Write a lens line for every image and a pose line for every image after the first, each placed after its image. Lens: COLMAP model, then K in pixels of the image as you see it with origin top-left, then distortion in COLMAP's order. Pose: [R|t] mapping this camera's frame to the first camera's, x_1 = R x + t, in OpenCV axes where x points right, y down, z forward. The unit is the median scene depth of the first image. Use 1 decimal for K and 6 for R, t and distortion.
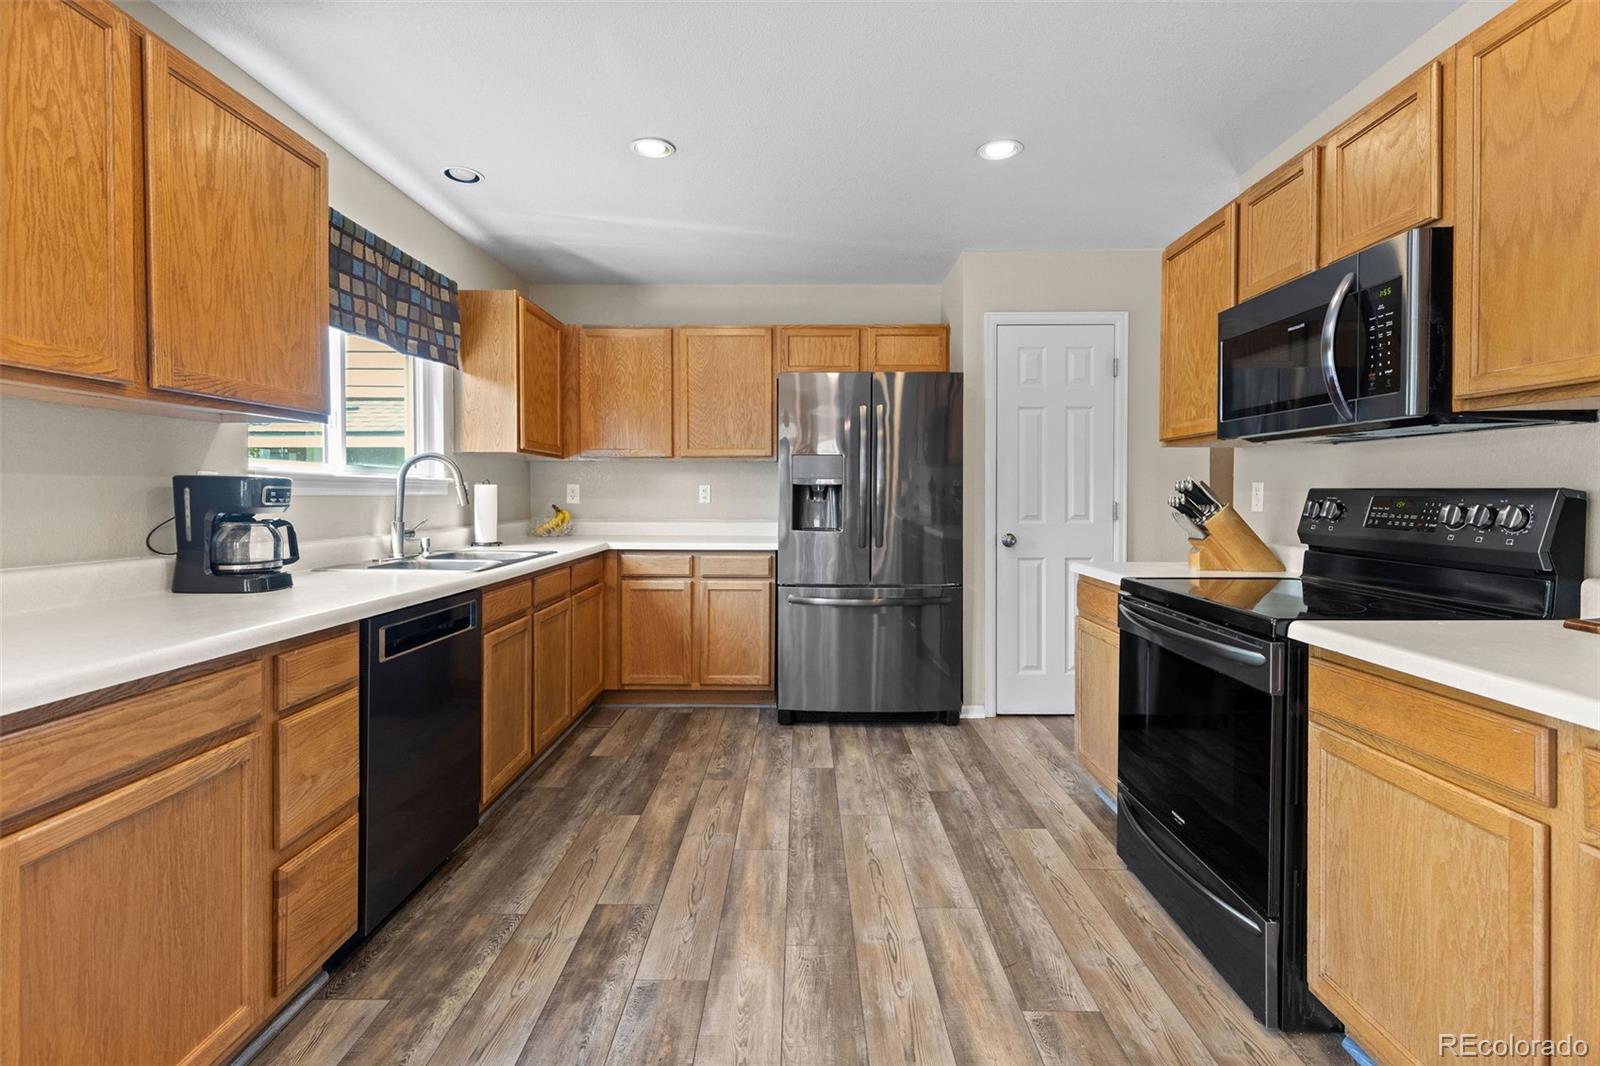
lens RADIAL K [[728.3, 0, 794.6], [0, 728.3, 504.7], [0, 0, 1]] dist [0.007674, -0.002779]
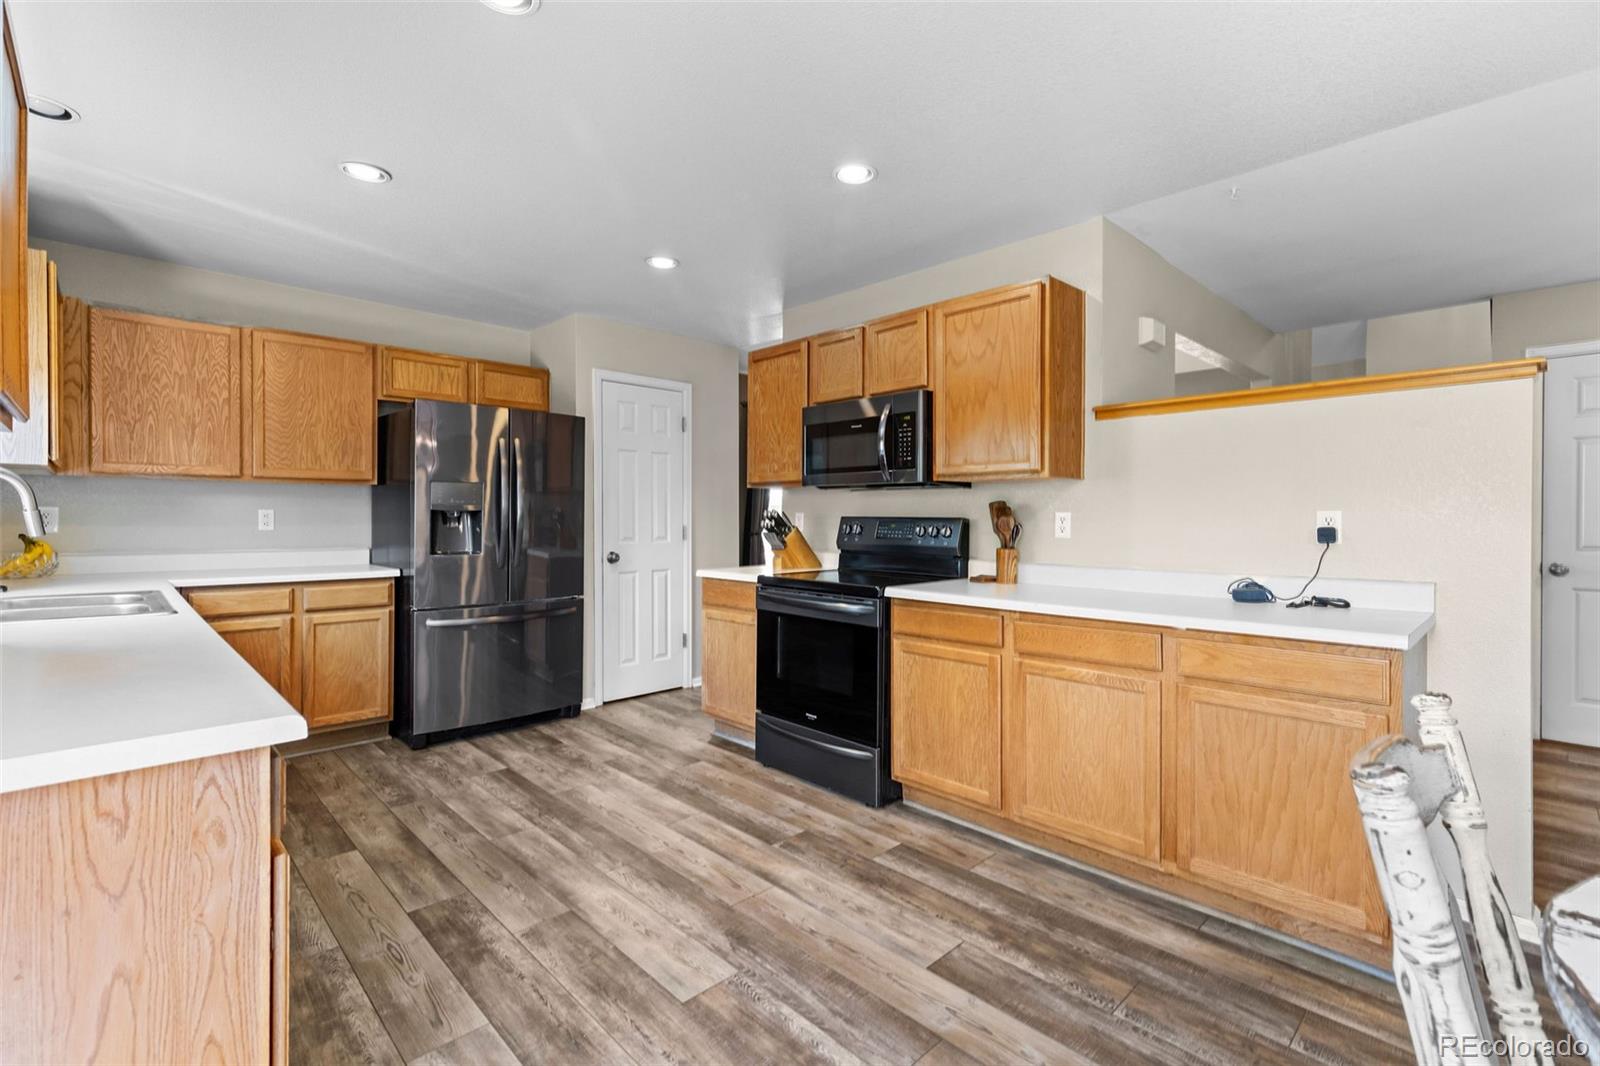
lens RADIAL K [[728.3, 0, 788.0], [0, 728.3, 519.3], [0, 0, 1]] dist [0.007674, -0.002779]
pose [[0.717293, -0.000402, 0.696772, -0.492417], [0.009268, 0.999917, -0.008965, -0.002315], [-0.696710, 0.012888, 0.717237, -0.112123]]
